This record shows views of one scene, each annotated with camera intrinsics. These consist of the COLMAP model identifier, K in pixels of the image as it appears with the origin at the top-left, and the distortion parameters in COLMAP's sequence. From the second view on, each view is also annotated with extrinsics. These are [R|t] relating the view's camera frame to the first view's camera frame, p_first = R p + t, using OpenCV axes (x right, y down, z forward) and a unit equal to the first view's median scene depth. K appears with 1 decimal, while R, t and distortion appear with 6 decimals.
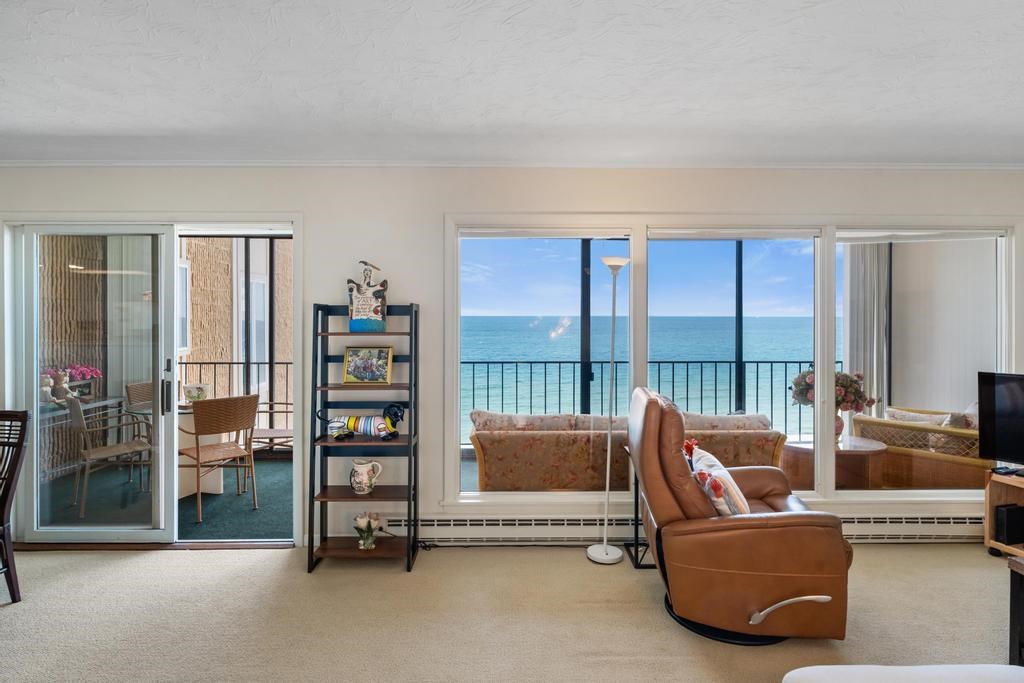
lens RADIAL K [[580.7, 0, 508.8], [0, 580.7, 315.5], [0, 0, 1]] dist [0.000207, 0.000638]
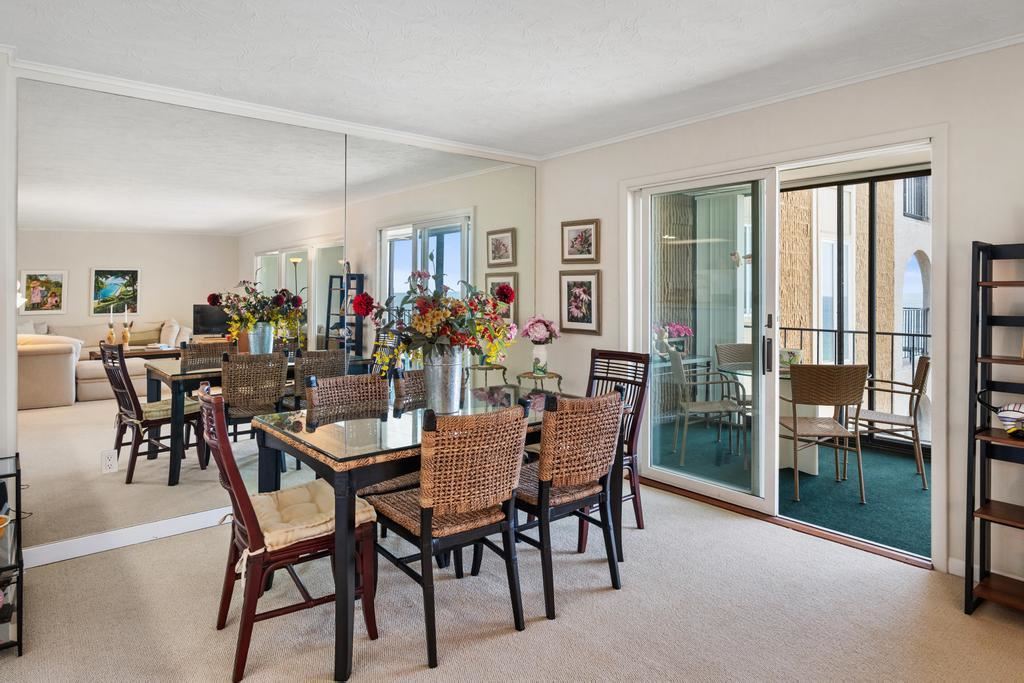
lens RADIAL K [[601.7, 0, 490.0], [0, 601.7, 290.7], [0, 0, 1]] dist [-0.001012, -0.001424]
pose [[0.616608, 0.000915, -0.787270, -0.111794], [-0.003216, 0.999994, -0.001357, 0.041184], [0.787264, 0.003369, 0.616607, 0.067779]]
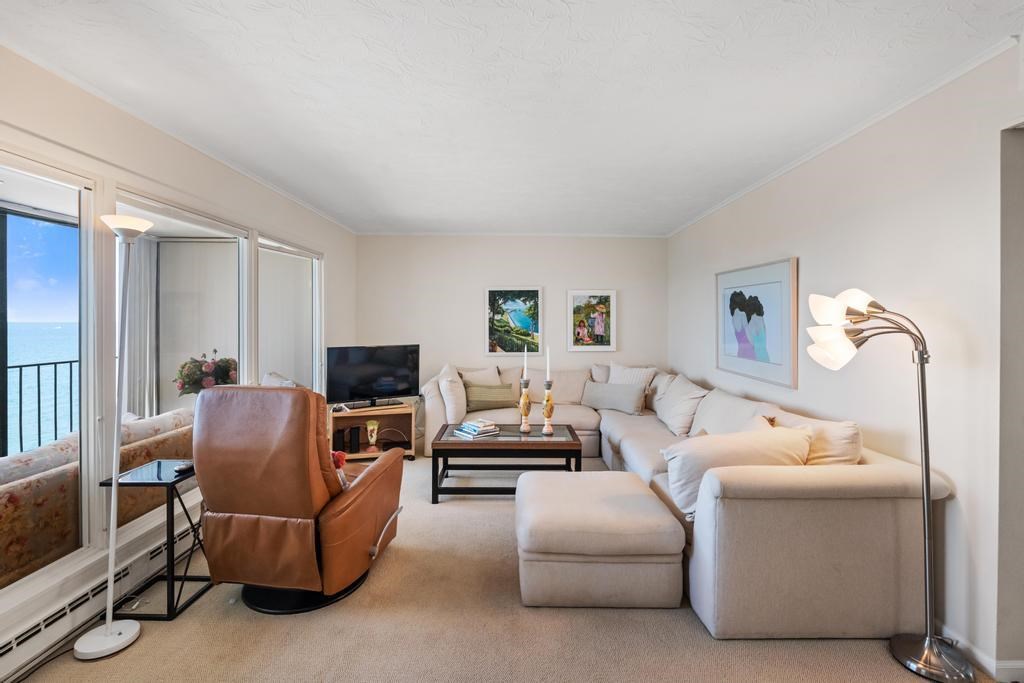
lens RADIAL K [[465.1, 0, 510.8], [0, 465.1, 321.9], [0, 0, 1]] dist [-0.003363, -0.000288]
pose [[0.011859, -0.005743, 0.999913, -0.372269], [0.000248, 0.999983, 0.005741, 0.022339], [-0.999930, 0.000180, 0.011860, 0.481535]]
